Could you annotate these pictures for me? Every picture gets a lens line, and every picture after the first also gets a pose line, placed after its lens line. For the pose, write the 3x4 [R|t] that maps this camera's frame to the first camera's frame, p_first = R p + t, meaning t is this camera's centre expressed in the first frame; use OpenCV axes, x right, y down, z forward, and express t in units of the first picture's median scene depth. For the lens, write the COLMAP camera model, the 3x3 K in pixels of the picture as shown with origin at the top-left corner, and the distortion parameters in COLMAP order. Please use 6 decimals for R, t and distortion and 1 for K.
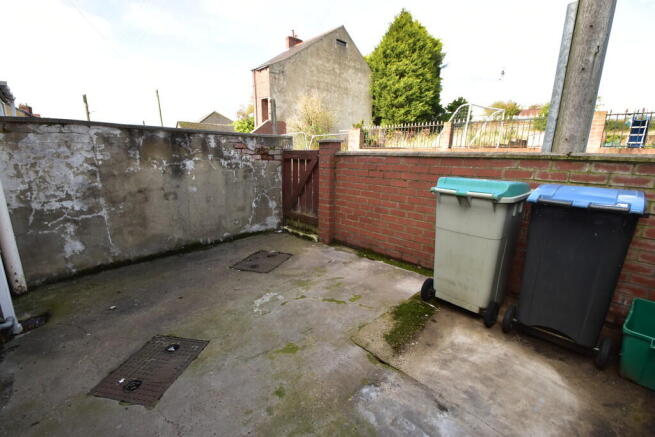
lens RADIAL K [[288.6, 0, 328.5], [0, 288.6, 222.6], [0, 0, 1]] dist [0.021569, -0.019995]
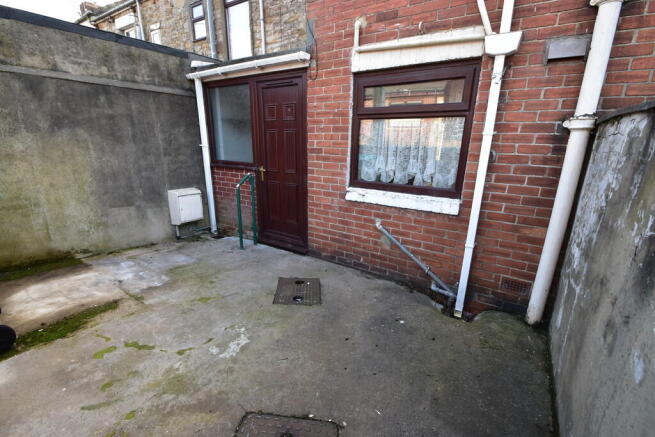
lens RADIAL K [[288.6, 0, 328.5], [0, 288.6, 222.6], [0, 0, 1]] dist [0.021569, -0.019995]
pose [[-0.973250, 0.029888, -0.227795, -0.307653], [-0.084716, 0.874950, 0.476746, -0.432339], [0.213558, 0.483291, -0.849013, 1.621630]]
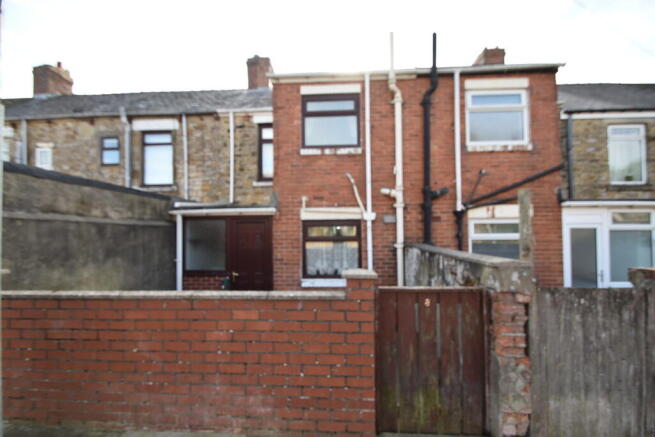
lens RADIAL K [[288.6, 0, 328.5], [0, 288.6, 222.6], [0, 0, 1]] dist [0.021569, -0.019995]
pose [[-0.717502, -0.034319, -0.695710, 0.768528], [-0.161779, 0.979684, 0.118520, -0.699463], [0.677508, 0.197589, -0.708478, 2.122483]]
